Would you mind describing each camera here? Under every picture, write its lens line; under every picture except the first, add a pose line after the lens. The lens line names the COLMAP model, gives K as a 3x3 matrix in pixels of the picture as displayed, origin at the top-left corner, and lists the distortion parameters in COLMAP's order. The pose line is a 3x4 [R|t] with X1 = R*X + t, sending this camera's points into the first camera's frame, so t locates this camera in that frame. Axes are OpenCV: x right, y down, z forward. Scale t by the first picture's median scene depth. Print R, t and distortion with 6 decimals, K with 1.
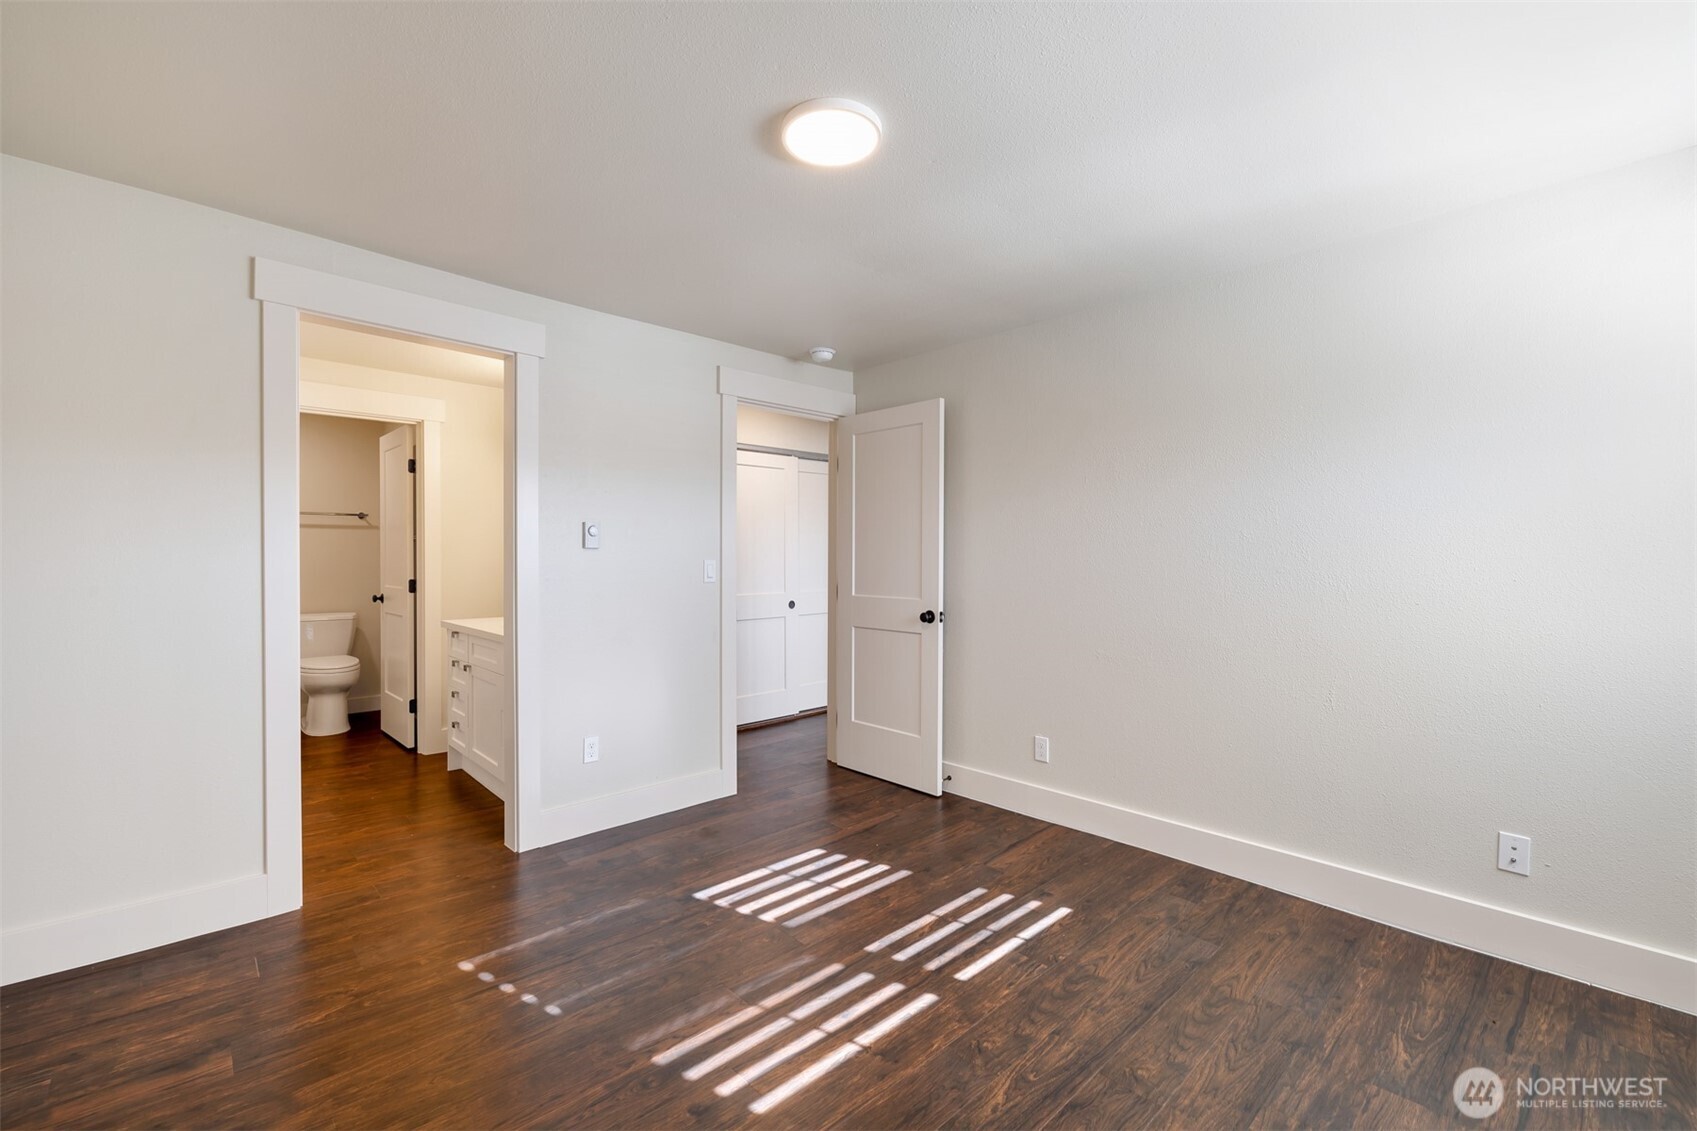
lens RADIAL K [[712.5, 0, 848.5], [0, 712.5, 565.5], [0, 0, 1]] dist [-0.000018, 0.000063]
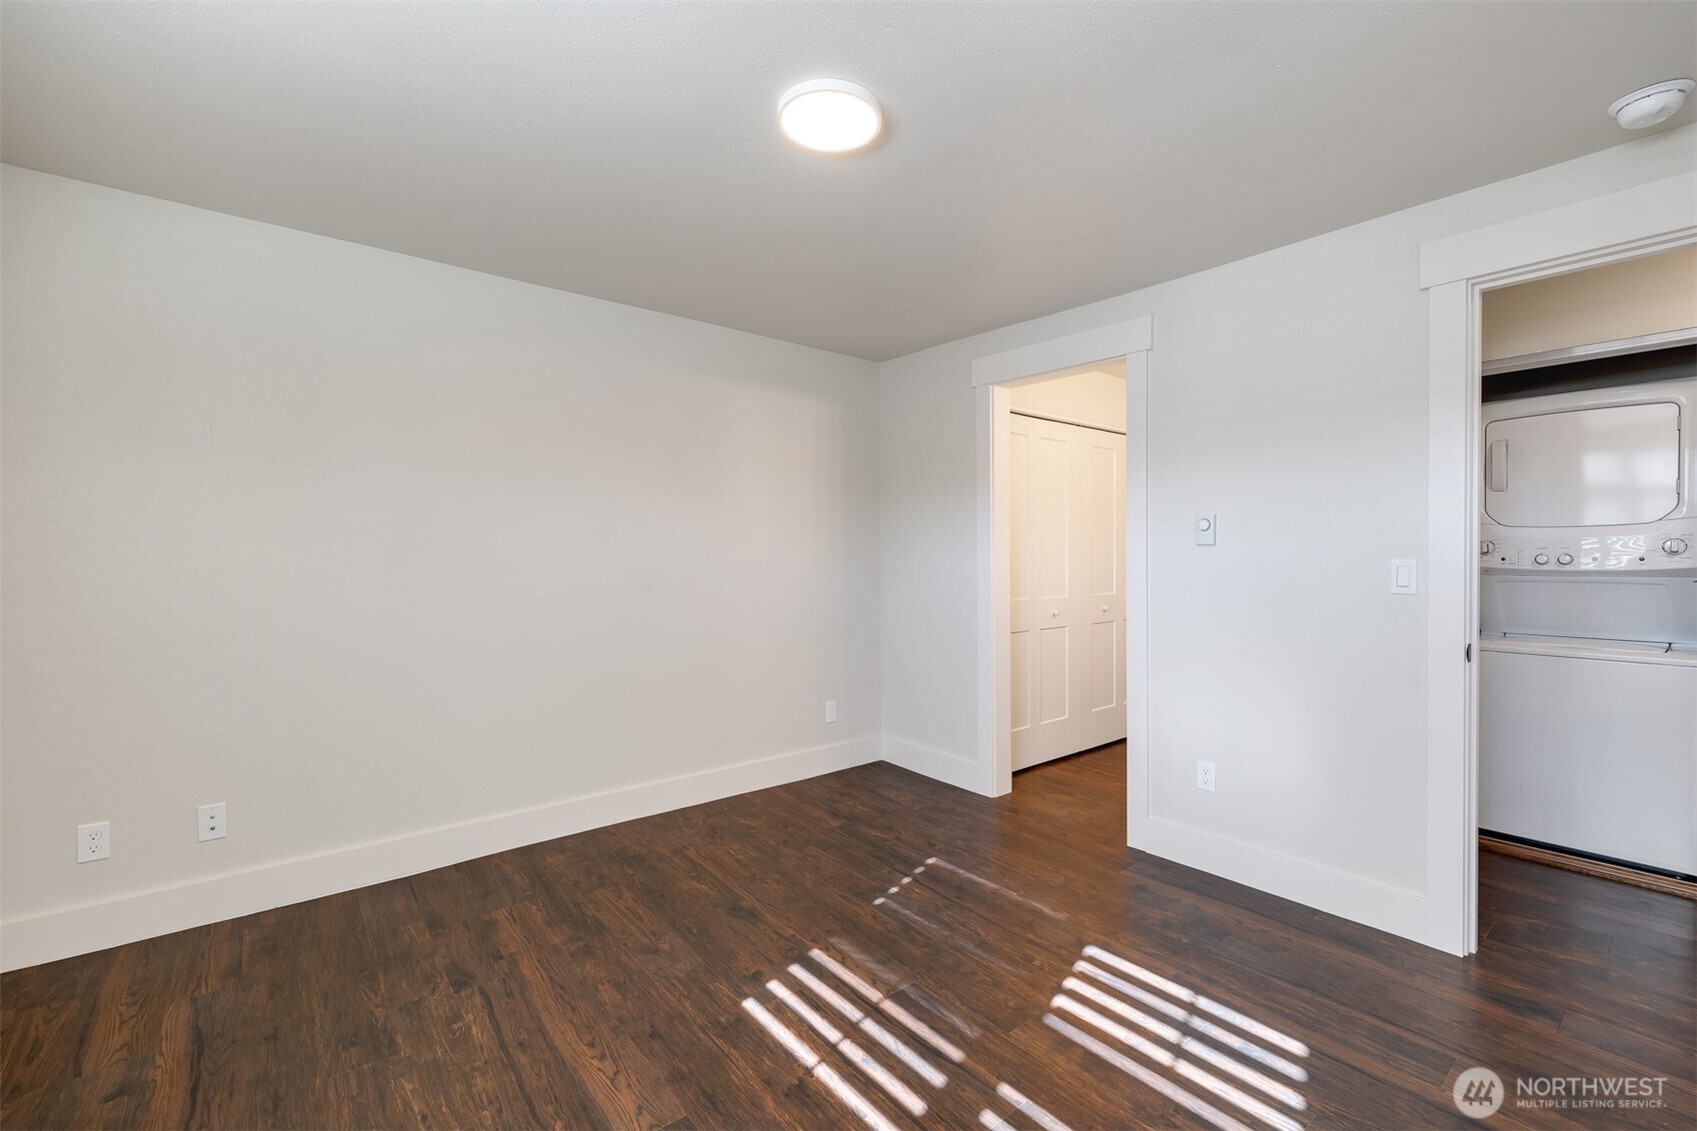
lens RADIAL K [[712.5, 0, 848.5], [0, 712.5, 565.5], [0, 0, 1]] dist [-0.000018, 0.000063]
pose [[-0.069937, 0.009530, -0.997506, 0.888992], [-0.010383, 0.999893, 0.010281, -0.005202], [0.997497, 0.011076, -0.069830, 1.029355]]
